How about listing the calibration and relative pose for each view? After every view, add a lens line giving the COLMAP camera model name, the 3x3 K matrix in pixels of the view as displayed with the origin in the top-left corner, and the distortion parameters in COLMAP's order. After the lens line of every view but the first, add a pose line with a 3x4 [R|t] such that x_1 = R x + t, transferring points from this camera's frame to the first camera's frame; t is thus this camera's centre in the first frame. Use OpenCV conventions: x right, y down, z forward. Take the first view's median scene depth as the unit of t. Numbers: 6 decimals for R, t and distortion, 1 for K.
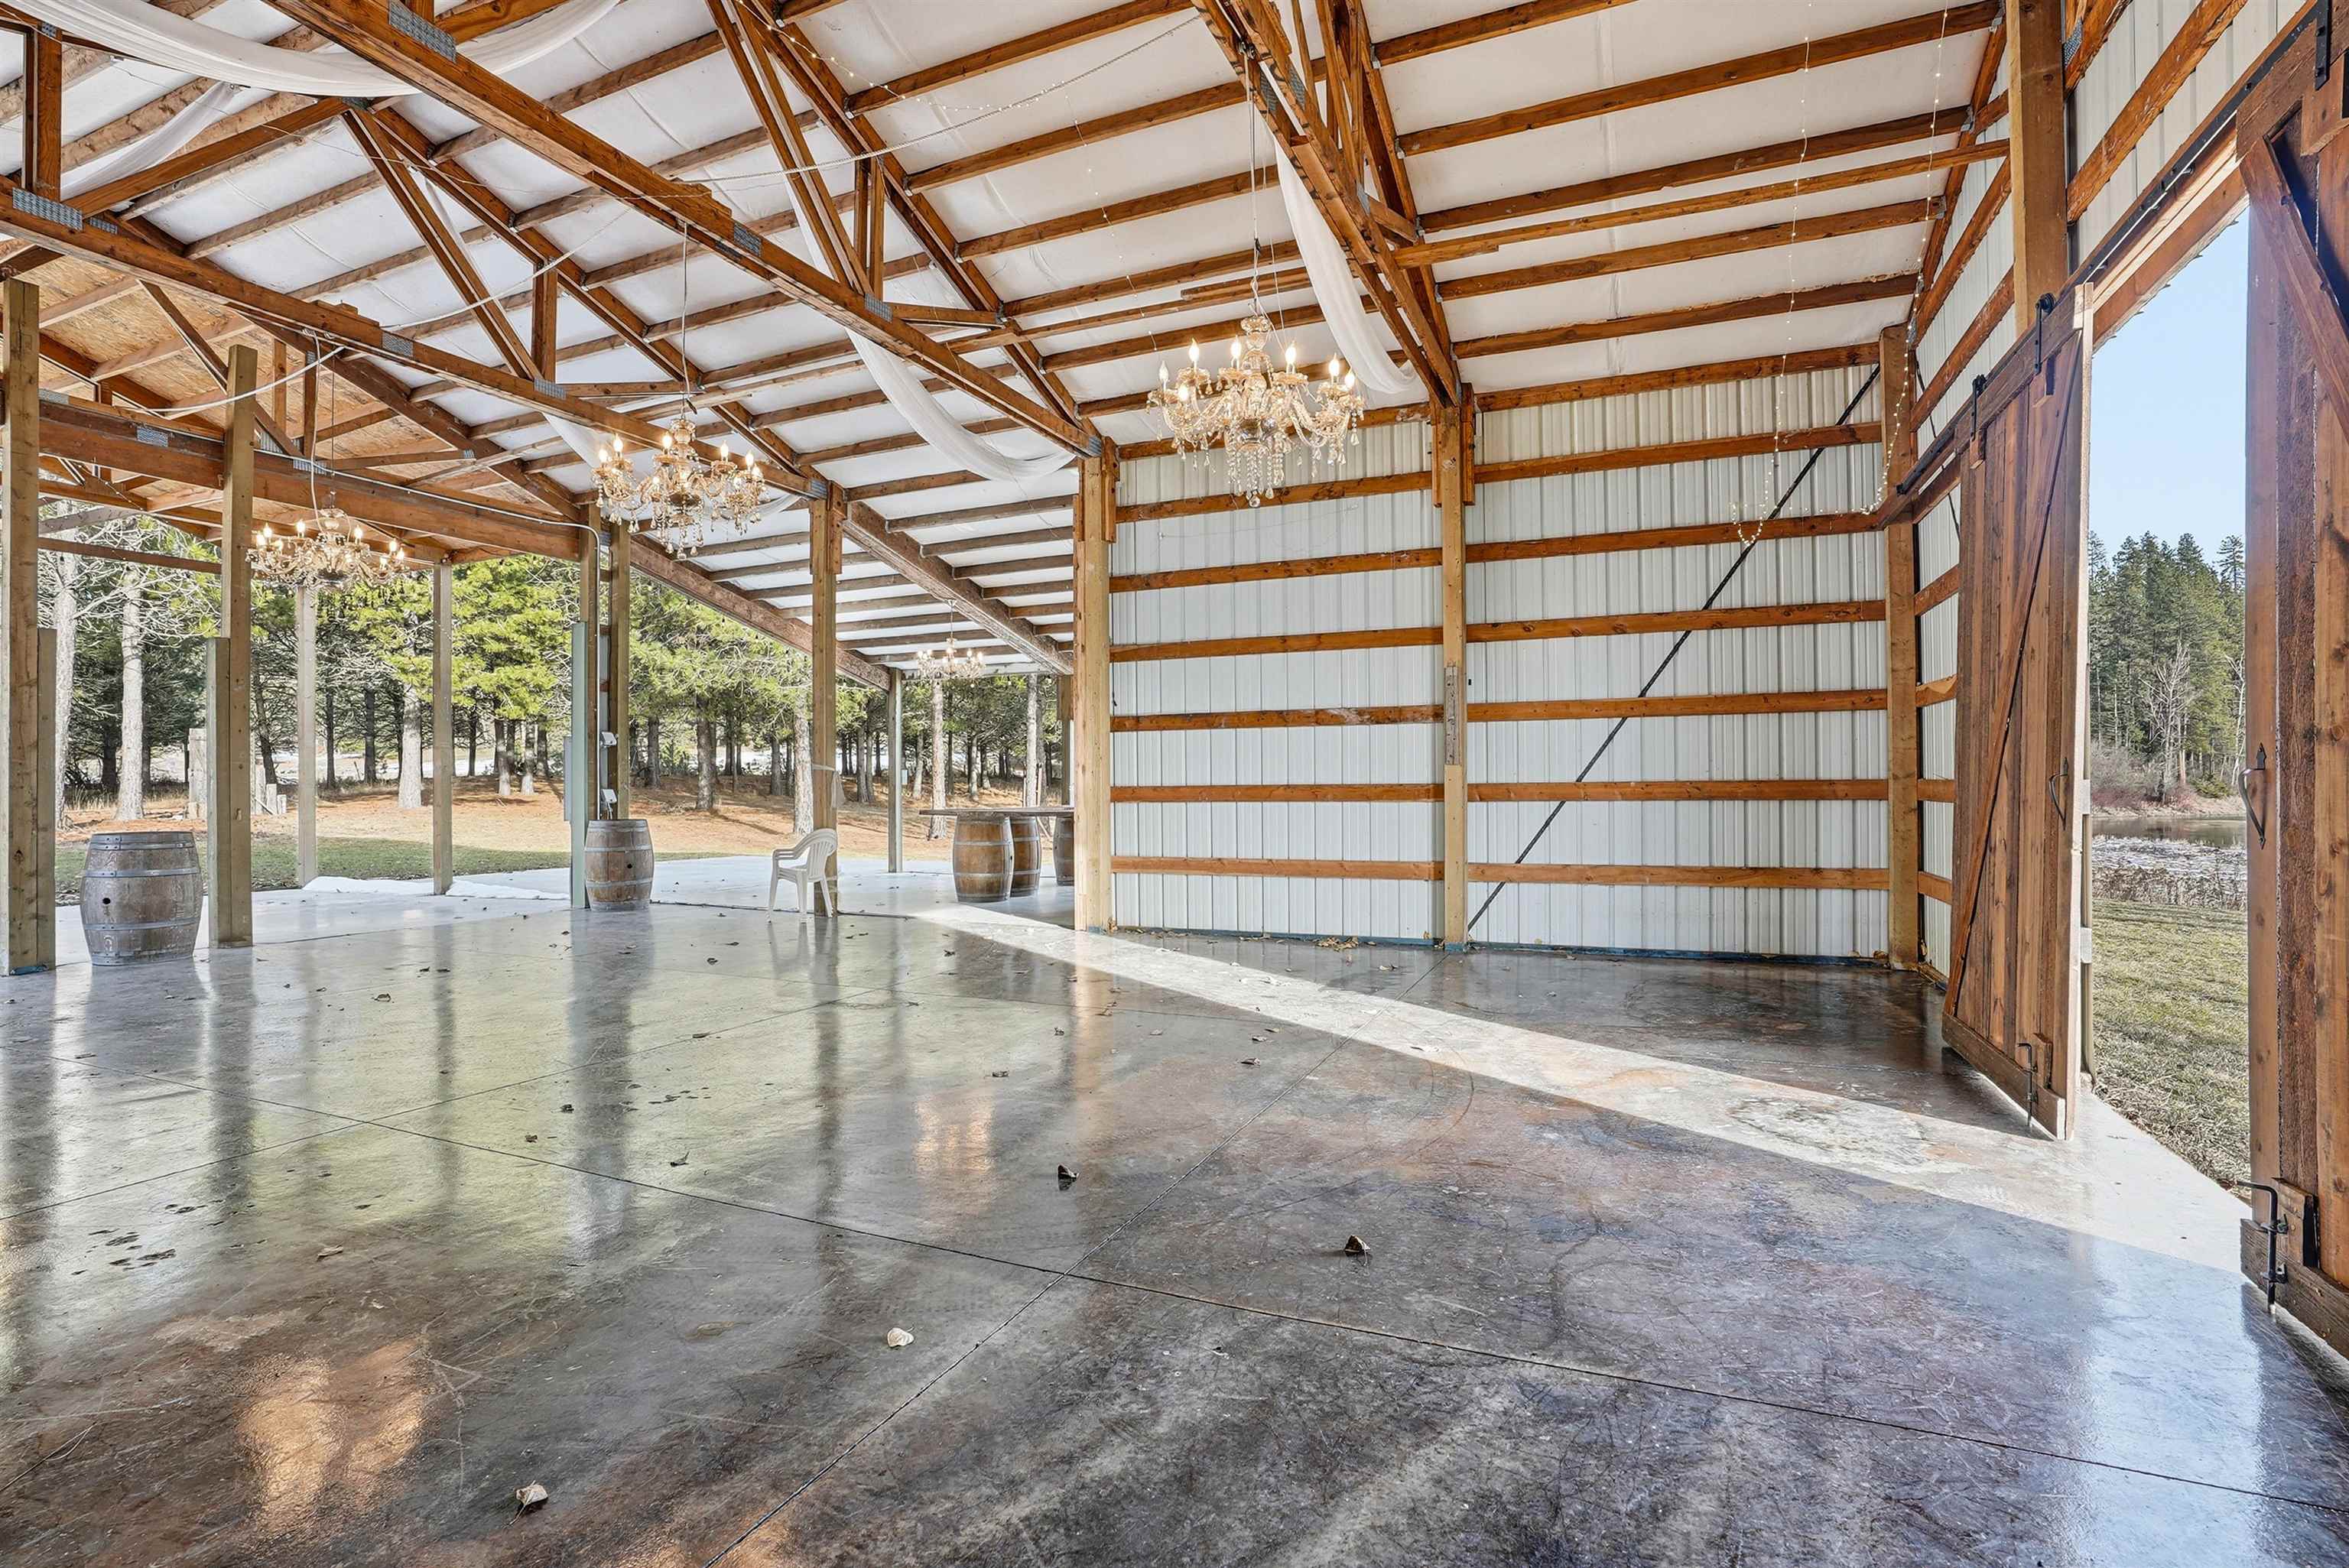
lens RADIAL K [[1096.8, 0, 1179.7], [0, 1096.8, 775.7], [0, 0, 1]] dist [-0.030633, 0.001987]
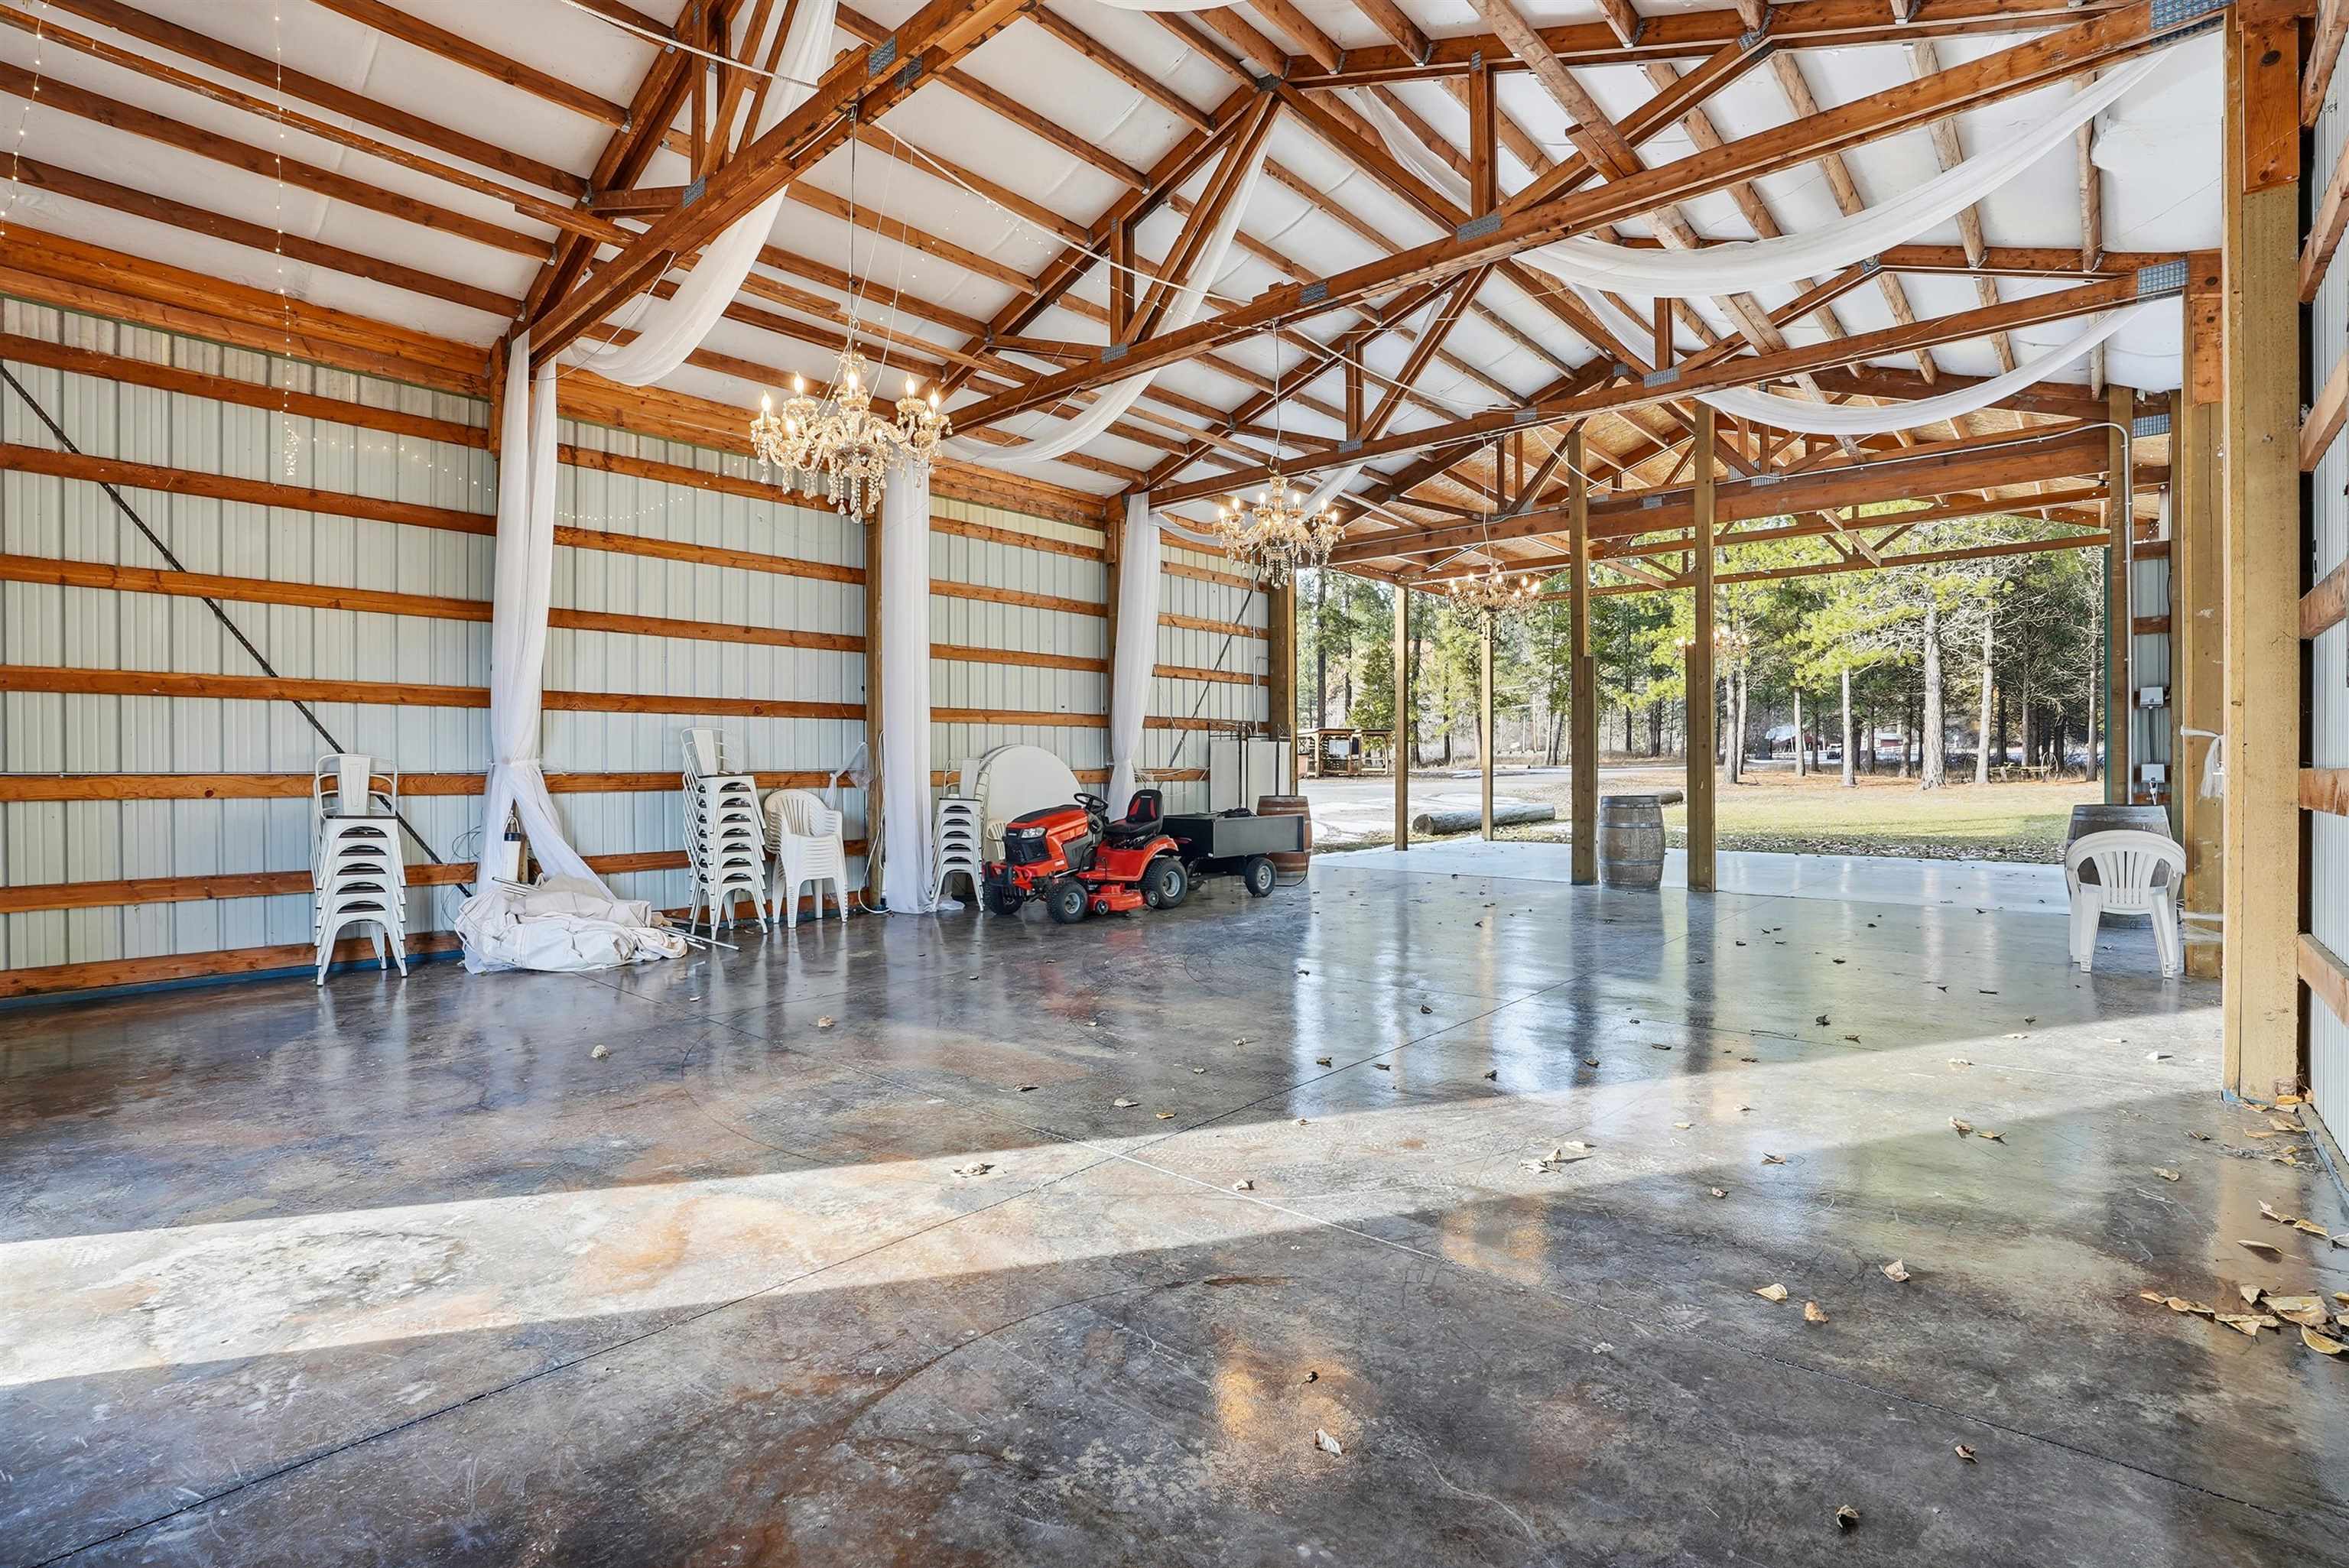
lens RADIAL K [[1096.8, 0, 1181.7], [0, 1096.8, 789.6], [0, 0, 1]] dist [-0.030633, 0.001987]
pose [[-0.317341, 0.013338, -0.948218, 1.085778], [0.005500, 0.999910, 0.012225, 0.012990], [0.948296, -0.001336, -0.317385, 1.779115]]
